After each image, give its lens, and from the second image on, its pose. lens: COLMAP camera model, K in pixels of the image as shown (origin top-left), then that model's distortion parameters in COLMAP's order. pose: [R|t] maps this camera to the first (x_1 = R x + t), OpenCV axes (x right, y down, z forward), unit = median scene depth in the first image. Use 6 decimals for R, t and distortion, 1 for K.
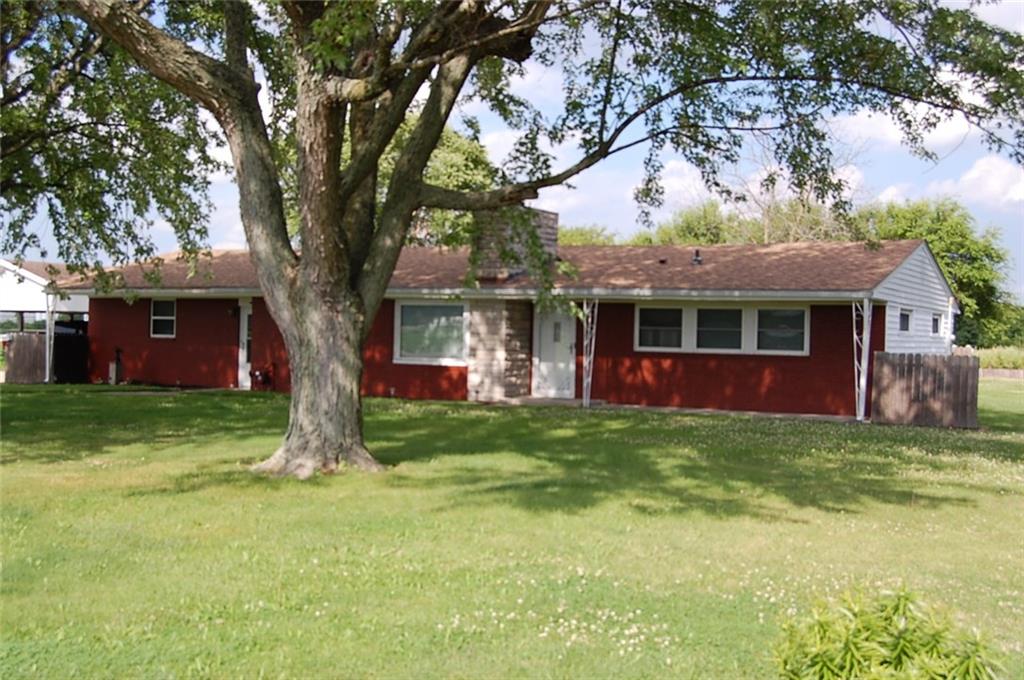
lens RADIAL K [[1253.1, 0, 512.0], [0, 1253.1, 340.0], [0, 0, 1]] dist [-0.040004, -0.034658]
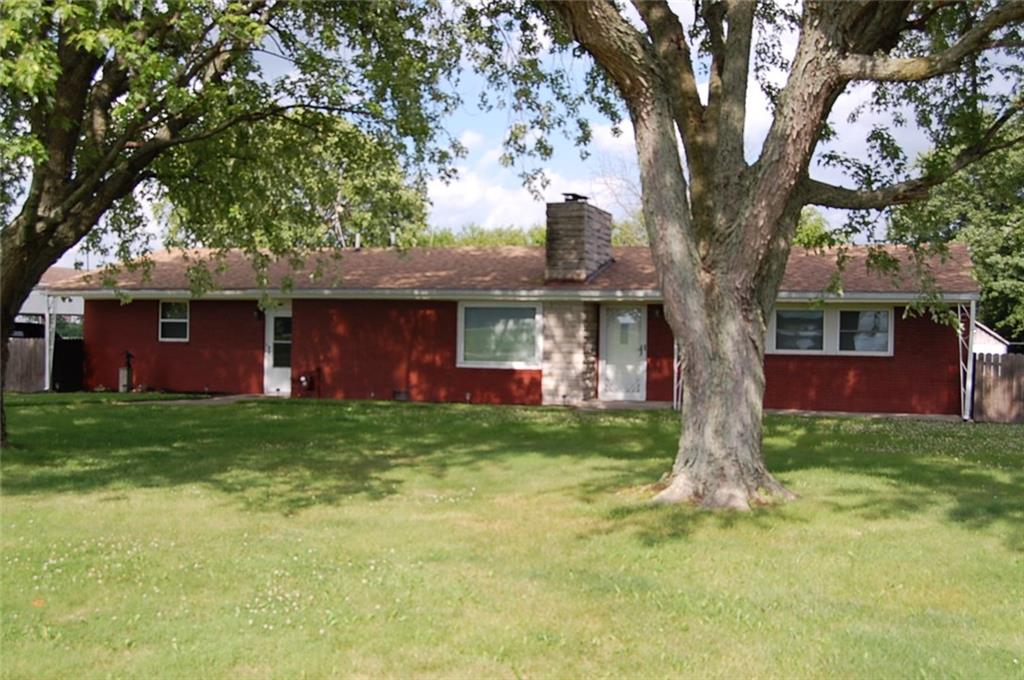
lens RADIAL K [[1186.4, 0, 512.0], [0, 1186.4, 340.0], [0, 0, 1]] dist [-0.065976, -0.006337]
pose [[0.986452, -0.007082, 0.163900, -0.209721], [0.006383, 0.999968, 0.004792, -0.006811], [-0.163929, -0.003680, 0.986465, 0.093583]]
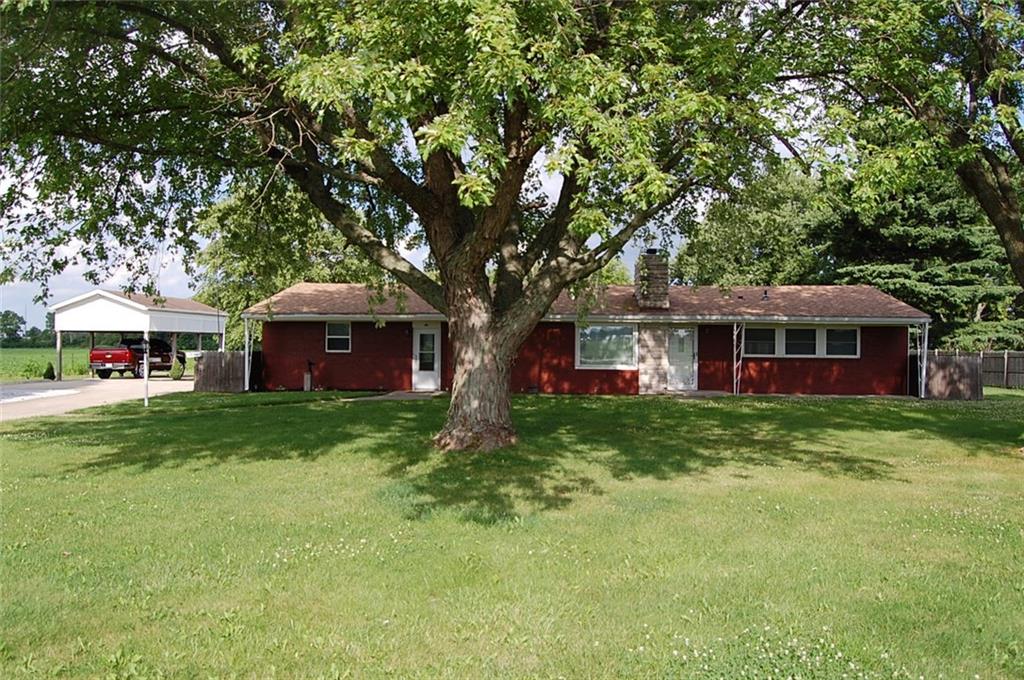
lens RADIAL K [[810.7, 0, 507.9], [0, 810.7, 342.3], [0, 0, 1]] dist [-0.098089, 0.043534]
pose [[0.929402, -0.011503, 0.368890, -0.510970], [0.012893, 0.999916, -0.001304, -0.010769], [-0.368844, 0.005968, 0.929472, 0.205652]]
